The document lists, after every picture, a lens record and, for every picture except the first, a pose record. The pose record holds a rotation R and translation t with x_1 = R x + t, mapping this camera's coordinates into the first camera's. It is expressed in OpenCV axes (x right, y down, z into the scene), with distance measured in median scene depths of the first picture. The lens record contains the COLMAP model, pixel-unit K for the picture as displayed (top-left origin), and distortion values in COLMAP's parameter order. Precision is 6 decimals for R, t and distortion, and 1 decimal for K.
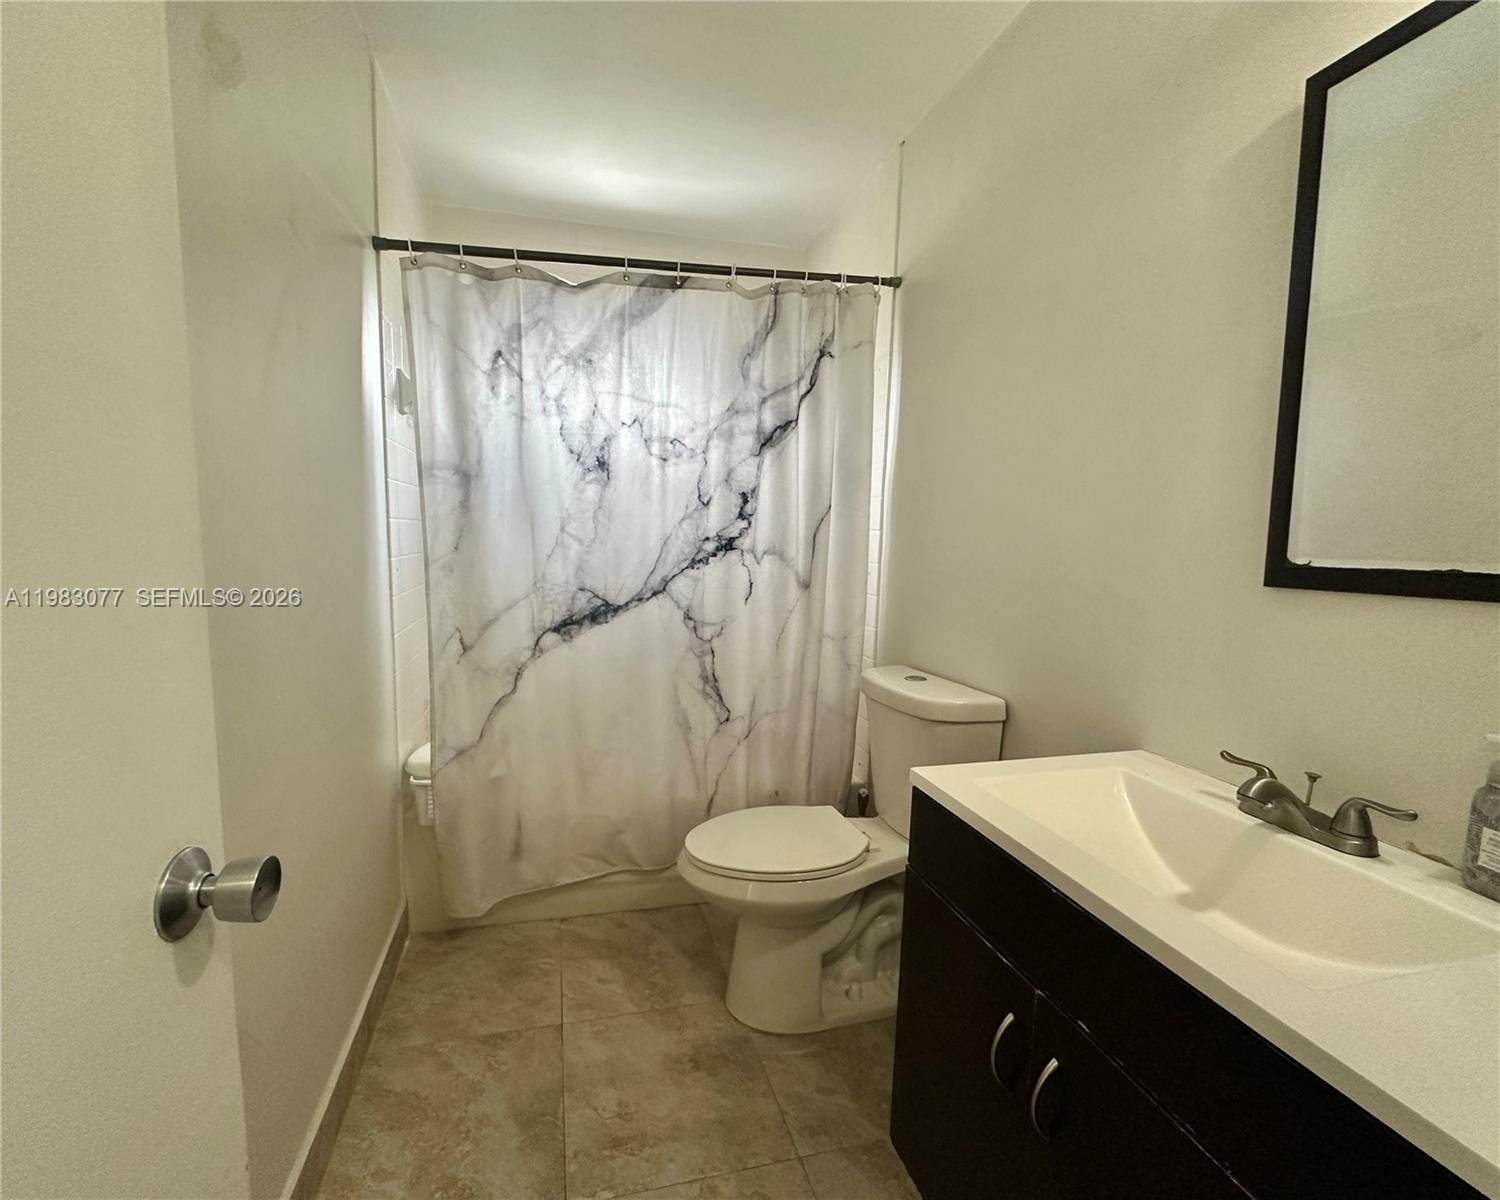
lens RADIAL K [[645.0, 0, 750.6], [0, 645.0, 599.2], [0, 0, 1]] dist [-0.000623, 0.000050]
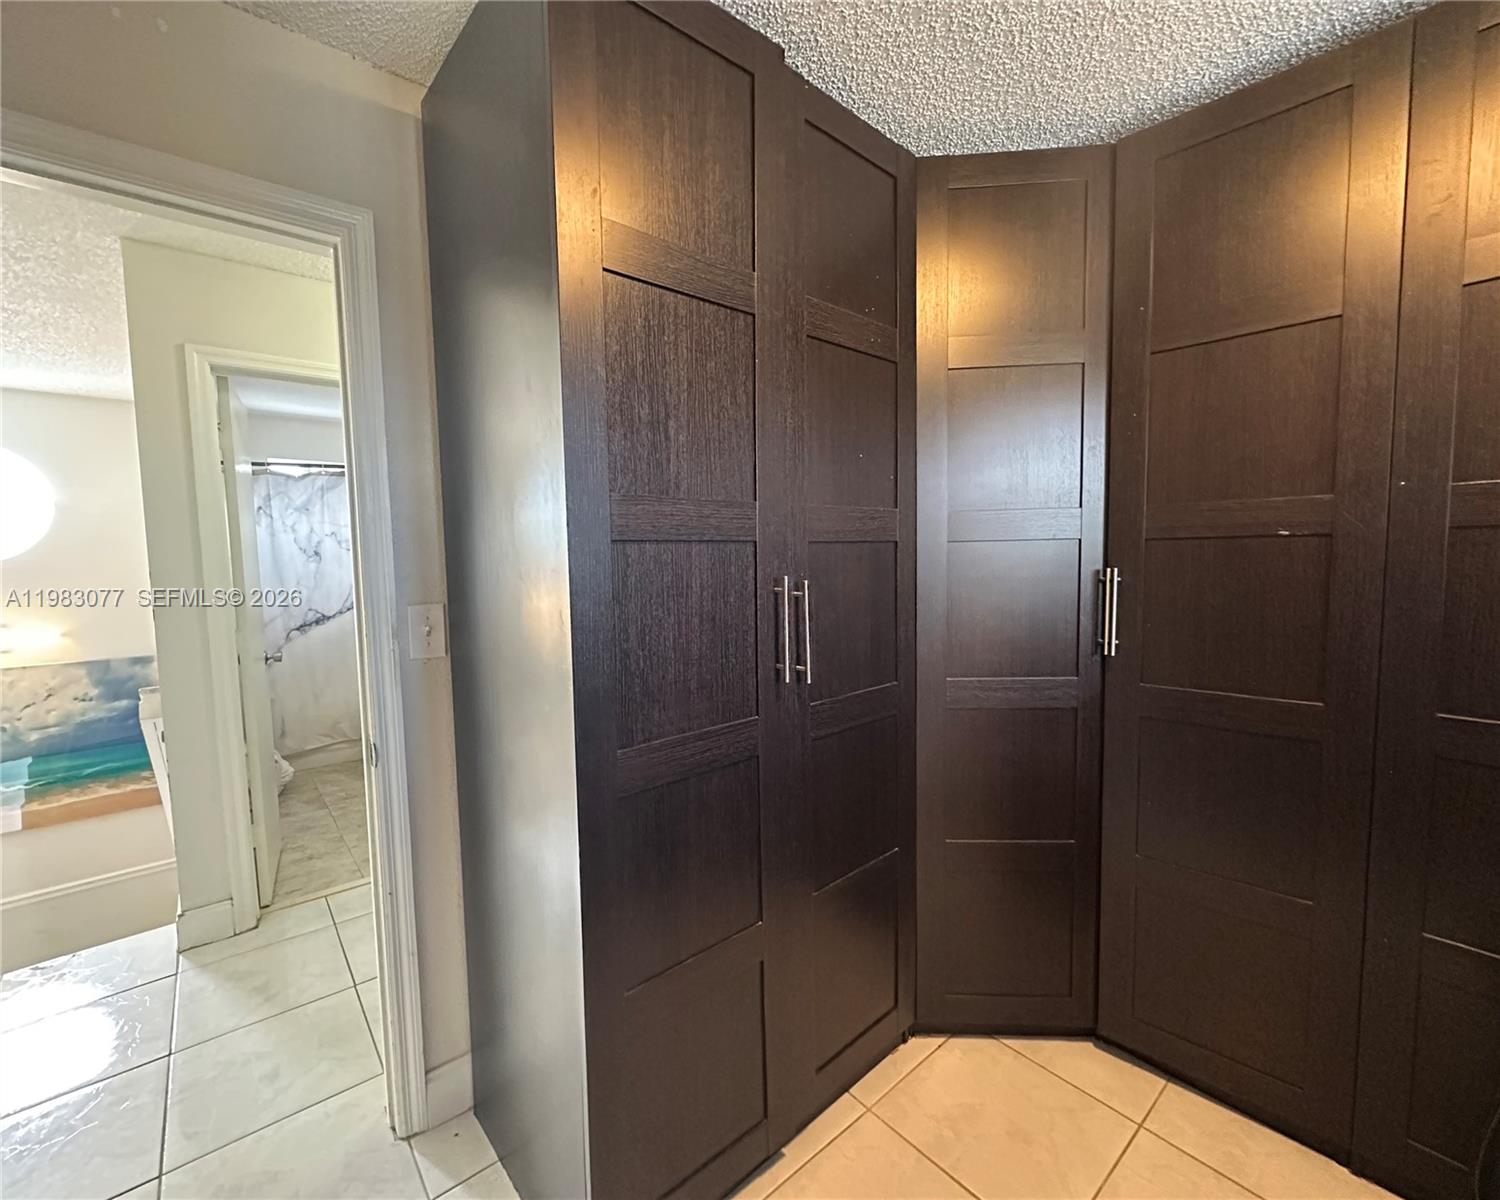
lens RADIAL K [[645.0, 0, 748.0], [0, 645.0, 603.8], [0, 0, 1]] dist [-0.000623, 0.000050]
pose [[0.919010, -0.072892, 0.387437, 0.269415], [0.087682, 0.995935, -0.020608, 0.144105], [-0.384360, 0.052910, 0.921666, -1.652850]]
